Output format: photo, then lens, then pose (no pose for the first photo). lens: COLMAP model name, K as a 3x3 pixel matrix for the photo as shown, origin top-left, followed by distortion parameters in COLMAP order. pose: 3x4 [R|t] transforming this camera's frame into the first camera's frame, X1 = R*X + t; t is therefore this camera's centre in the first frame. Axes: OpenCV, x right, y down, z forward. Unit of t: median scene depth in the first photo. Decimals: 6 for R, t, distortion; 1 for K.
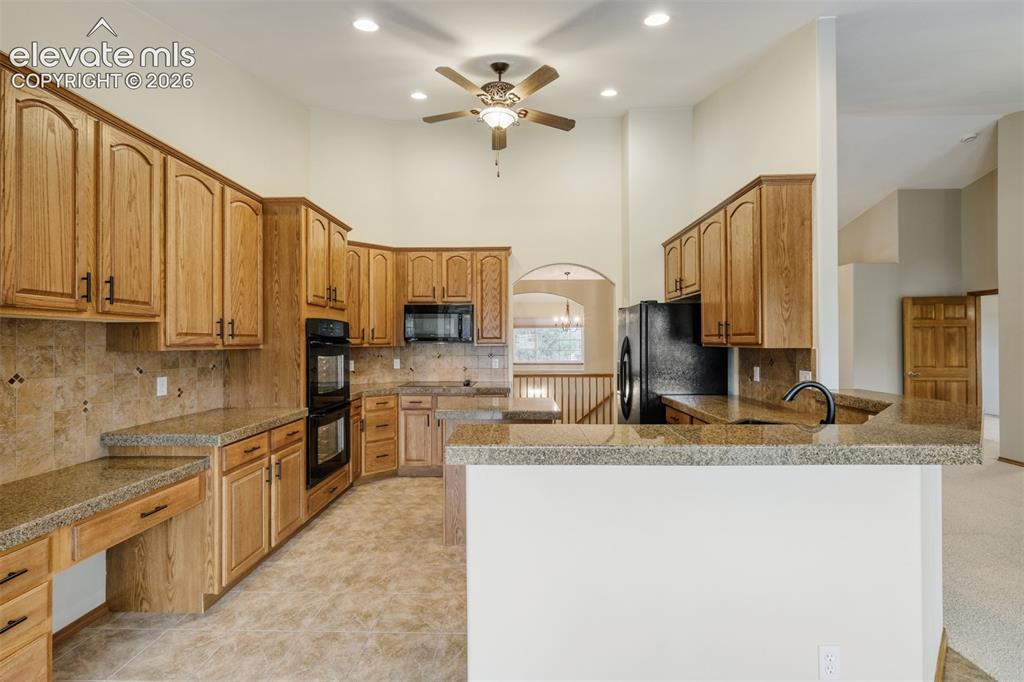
lens RADIAL K [[448.6, 0, 512.0], [0, 448.6, 338.4], [0, 0, 1]] dist [-0.001153, -0.000031]
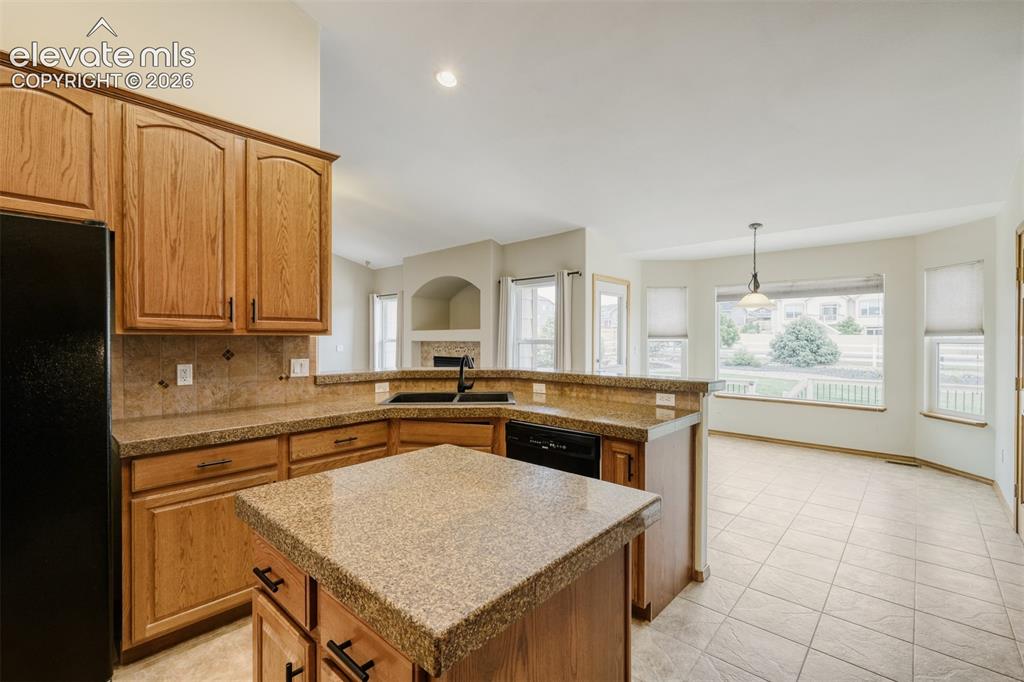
lens RADIAL K [[448.6, 0, 513.2], [0, 448.6, 340.5], [0, 0, 1]] dist [-0.001153, -0.000031]
pose [[-0.764439, -0.006226, 0.644666, -0.333500], [-0.006763, 0.999976, 0.001639, 0.027761], [-0.644661, -0.003107, -0.764463, 1.450981]]
